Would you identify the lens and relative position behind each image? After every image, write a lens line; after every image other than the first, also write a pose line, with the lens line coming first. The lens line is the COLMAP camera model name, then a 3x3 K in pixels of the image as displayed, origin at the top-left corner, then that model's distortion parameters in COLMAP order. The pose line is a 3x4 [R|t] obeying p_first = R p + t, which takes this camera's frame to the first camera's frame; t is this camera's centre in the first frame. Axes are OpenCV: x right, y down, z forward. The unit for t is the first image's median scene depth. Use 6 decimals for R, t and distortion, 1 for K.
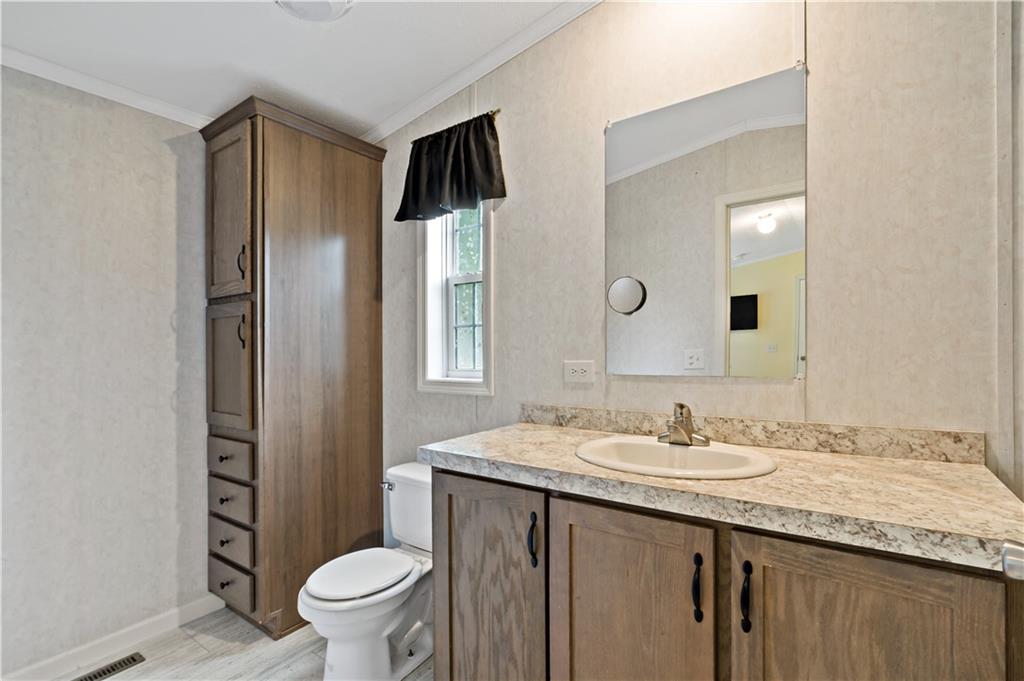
lens RADIAL K [[471.6, 0, 512.0], [0, 471.6, 340.5], [0, 0, 1]] dist [-0.002837, 0.000161]
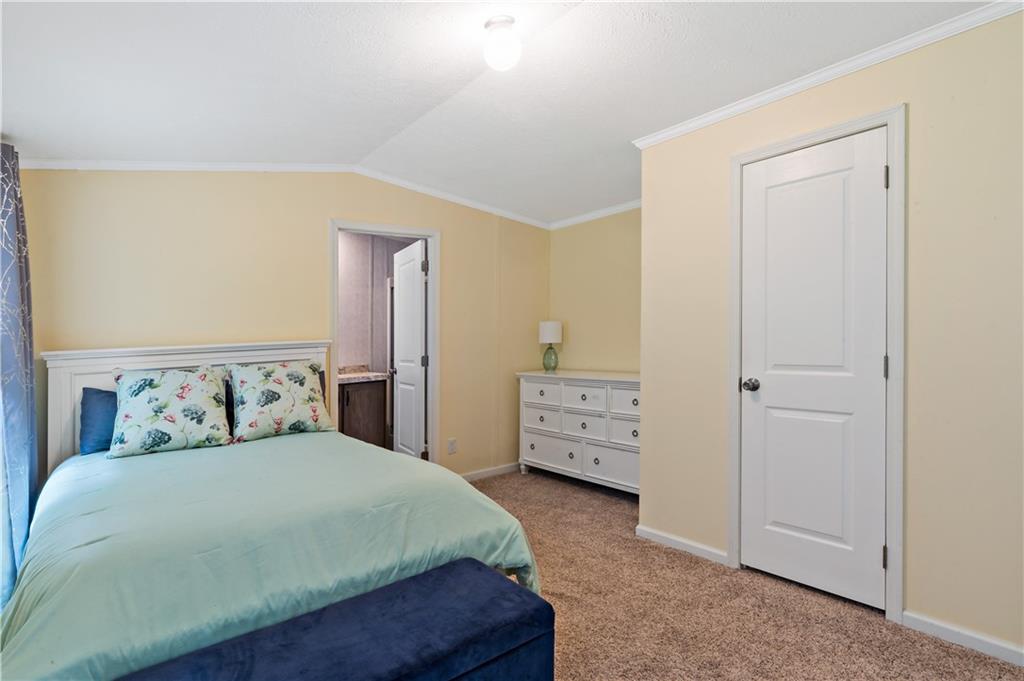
lens RADIAL K [[542.7, 0, 512.0], [0, 542.7, 340.5], [0, 0, 1]] dist [0.002850, 0.000475]
pose [[0.285828, 0.001203, 0.958280, -2.309551], [-0.004843, 0.999988, 0.000189, -0.024381], [-0.958269, -0.004695, 0.285830, -1.159530]]
